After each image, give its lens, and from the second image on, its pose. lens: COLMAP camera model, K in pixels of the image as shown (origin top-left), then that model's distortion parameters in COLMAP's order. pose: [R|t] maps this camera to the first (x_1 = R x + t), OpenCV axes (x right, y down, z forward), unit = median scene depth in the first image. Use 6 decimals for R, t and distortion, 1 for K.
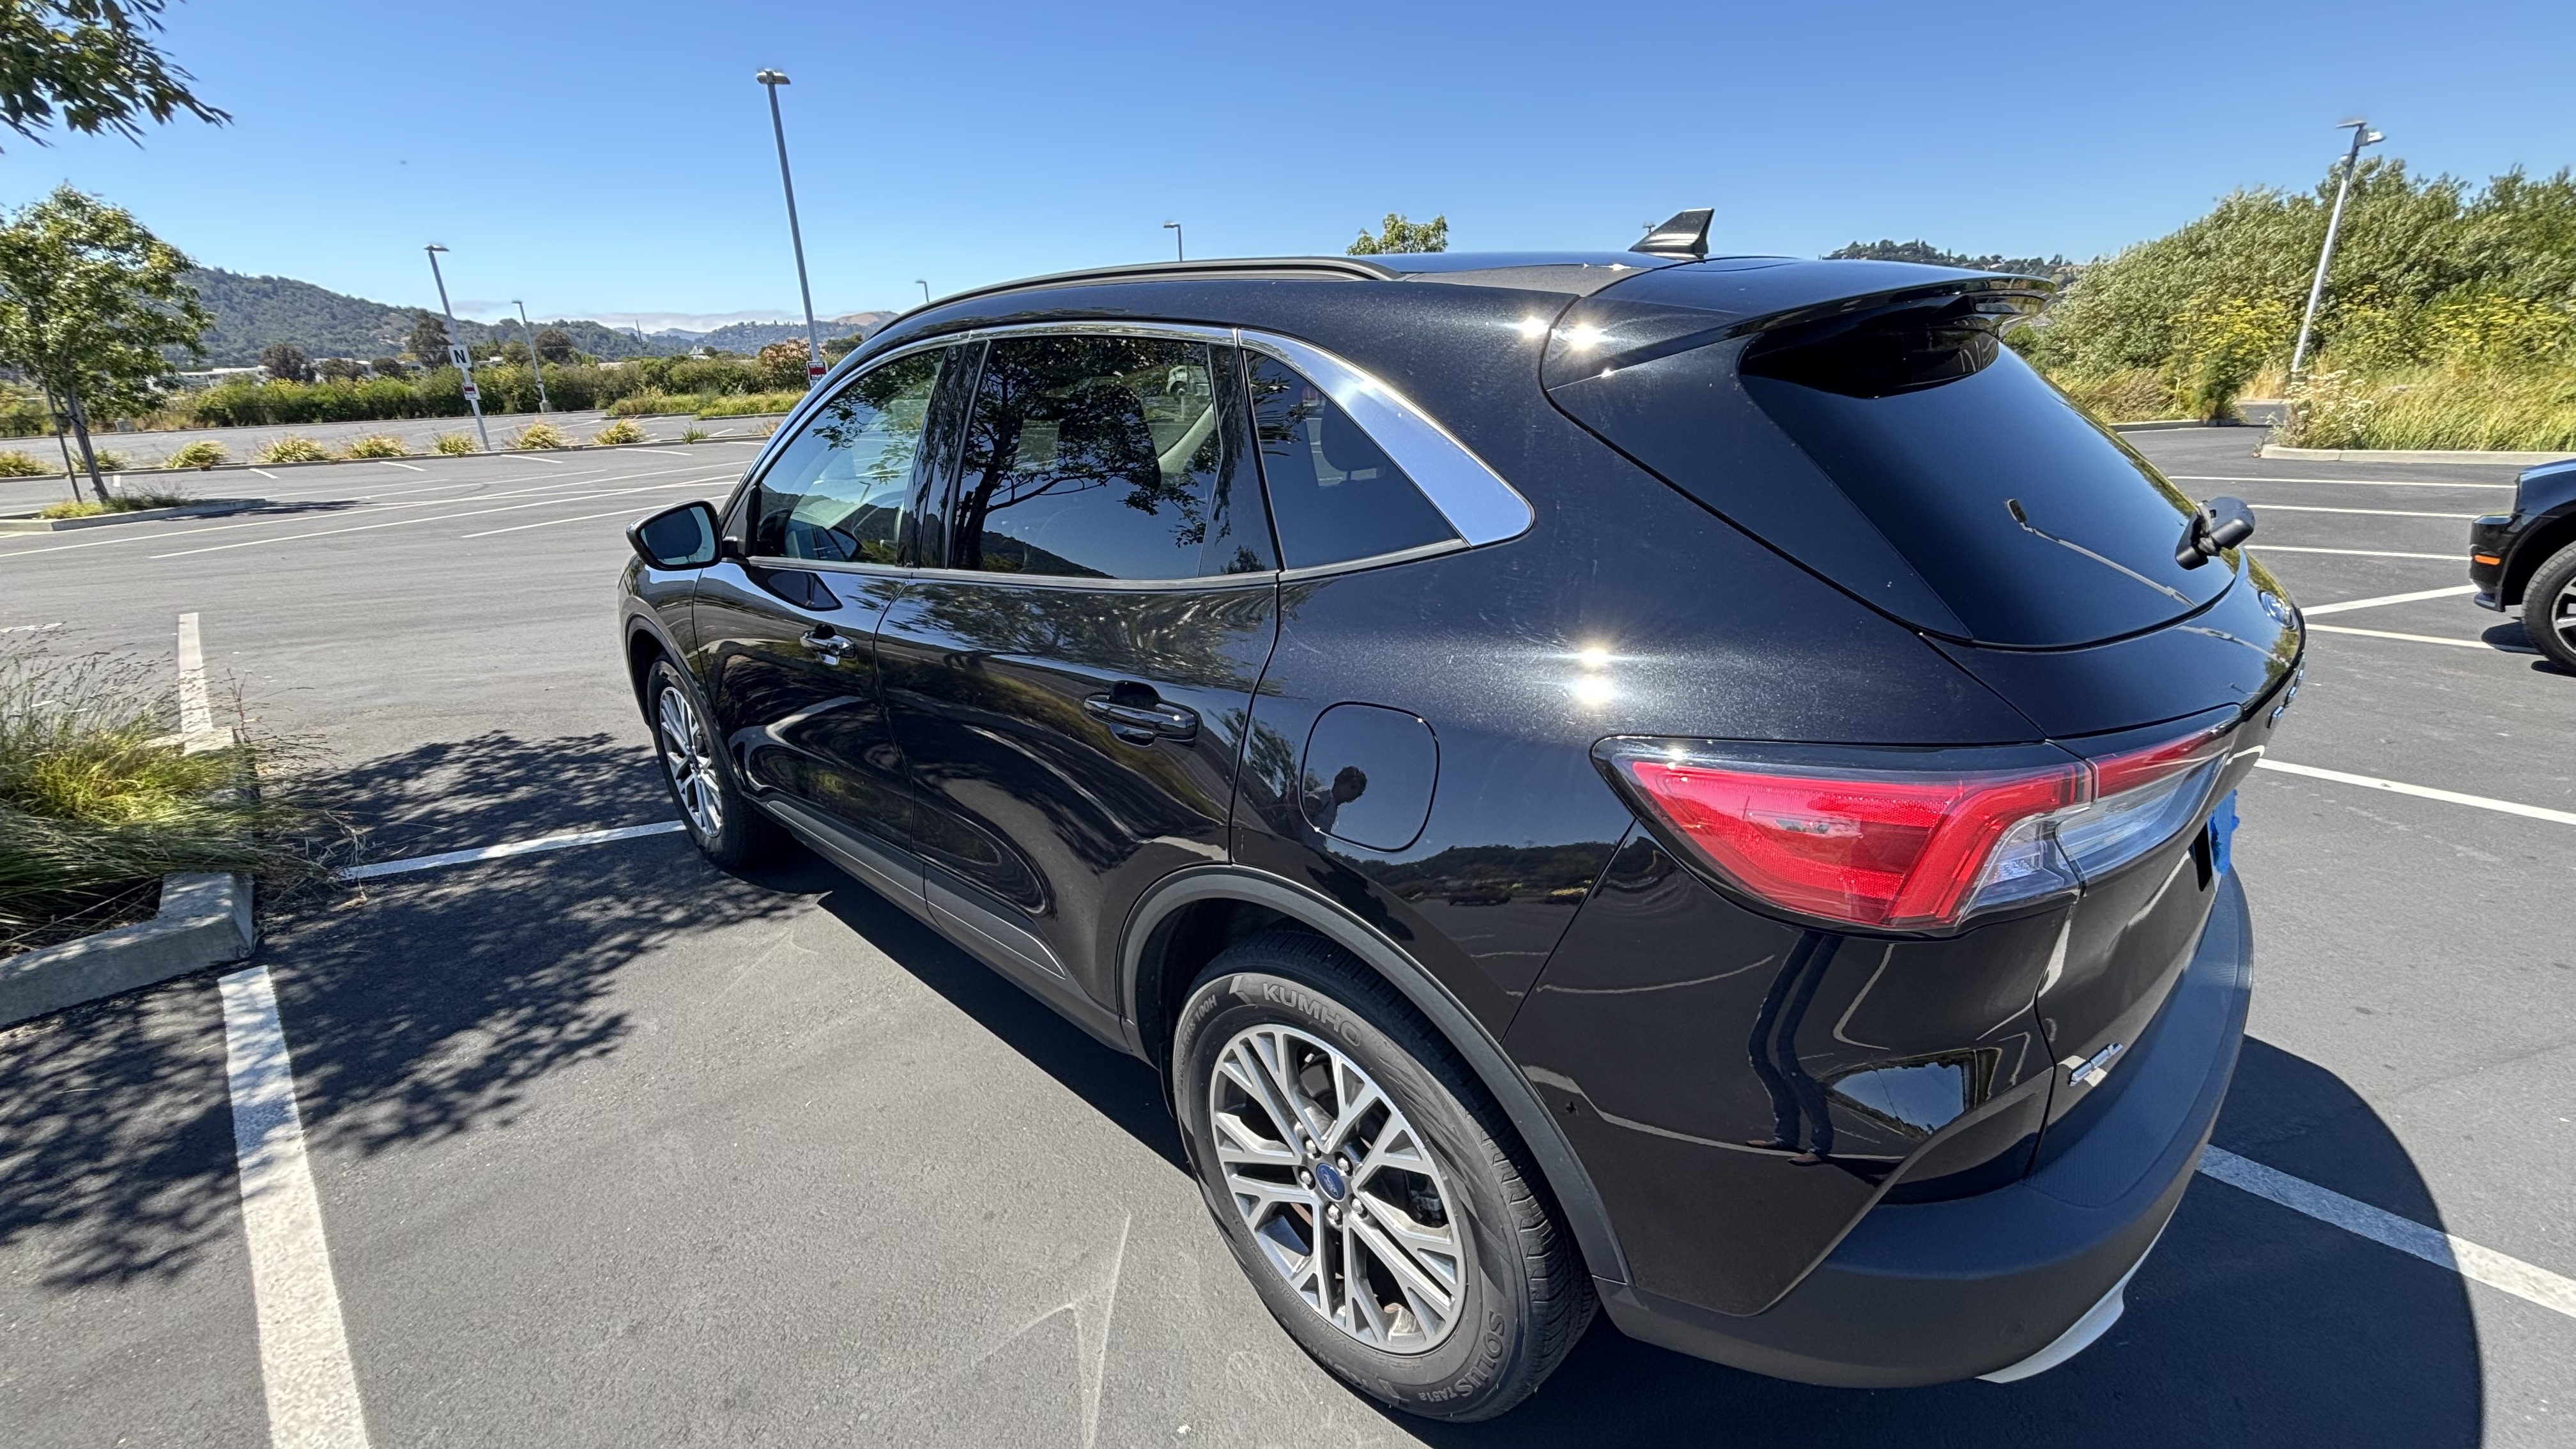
lens RADIAL K [[1048.4, 0, 1284.0], [0, 1048.4, 714.0], [0, 0, 1]] dist [-0.004490, 0.002809]
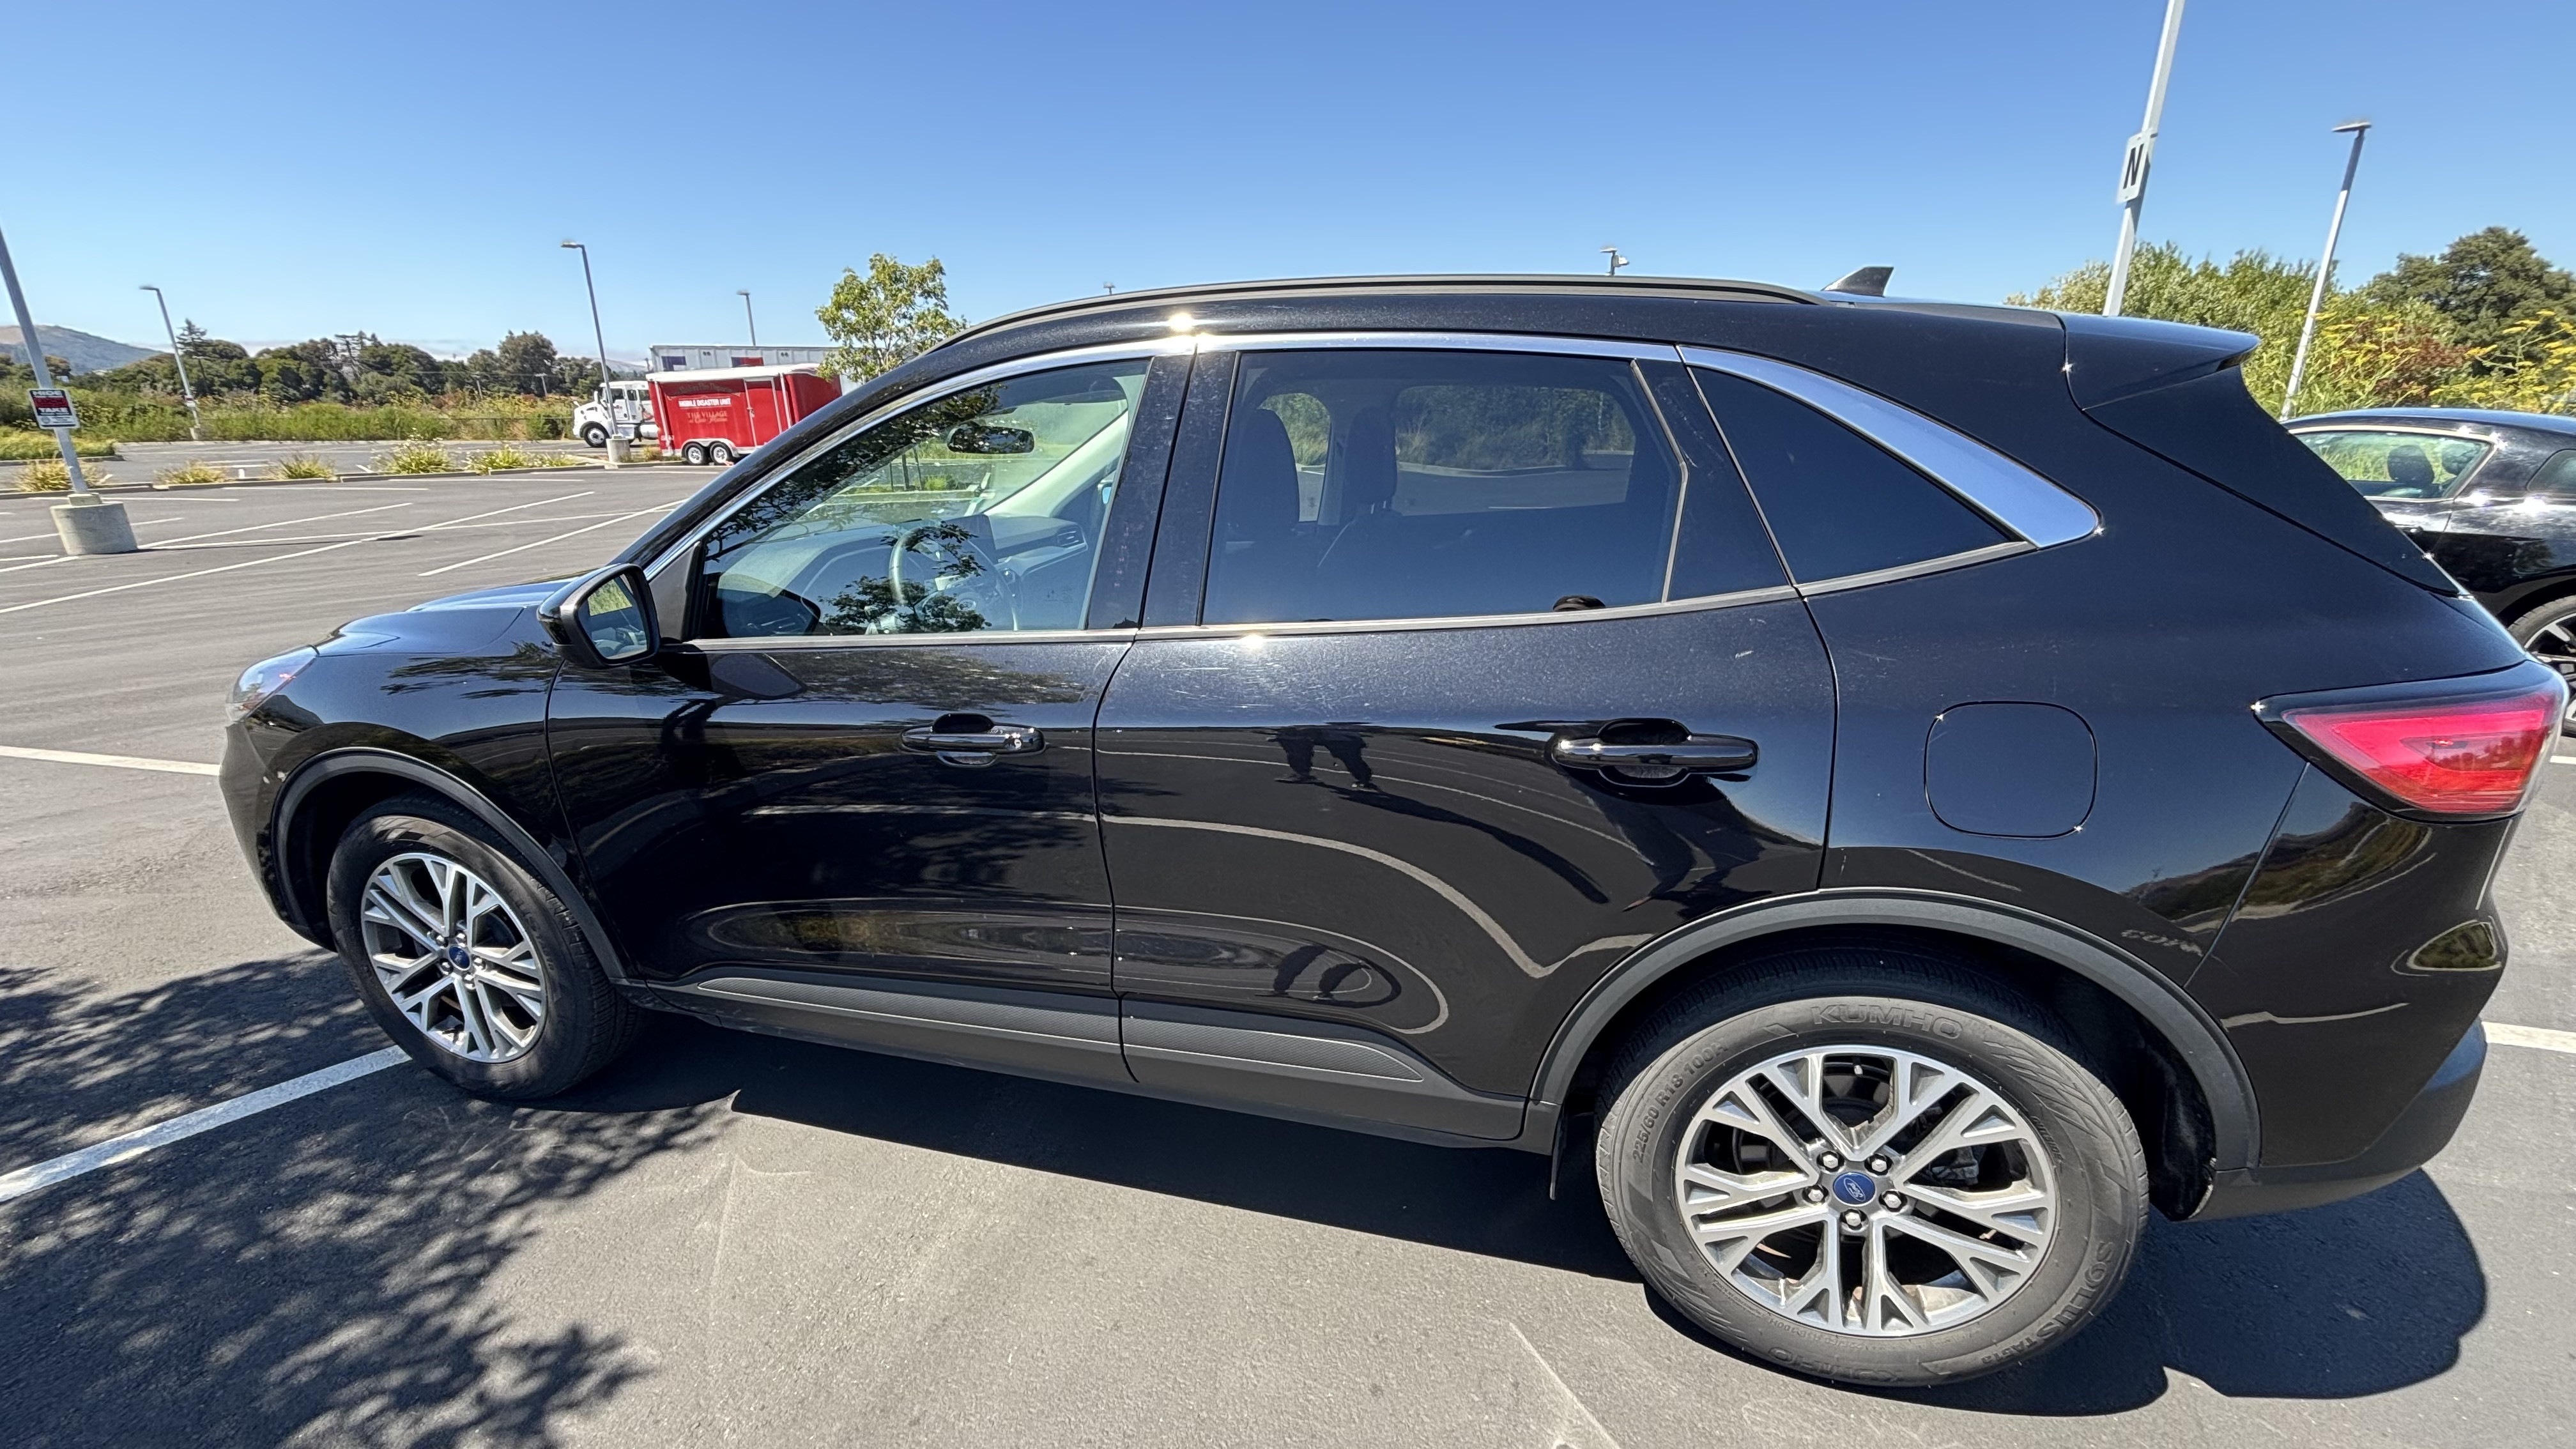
lens RADIAL K [[1048.4, 0, 1288.1], [0, 1048.4, 736.9], [0, 0, 1]] dist [-0.004490, 0.002809]
pose [[0.881188, -0.121660, 0.456845, -0.825964], [0.133302, 0.991052, 0.006801, -0.062997], [-0.453585, 0.054905, 0.889520, 0.321307]]
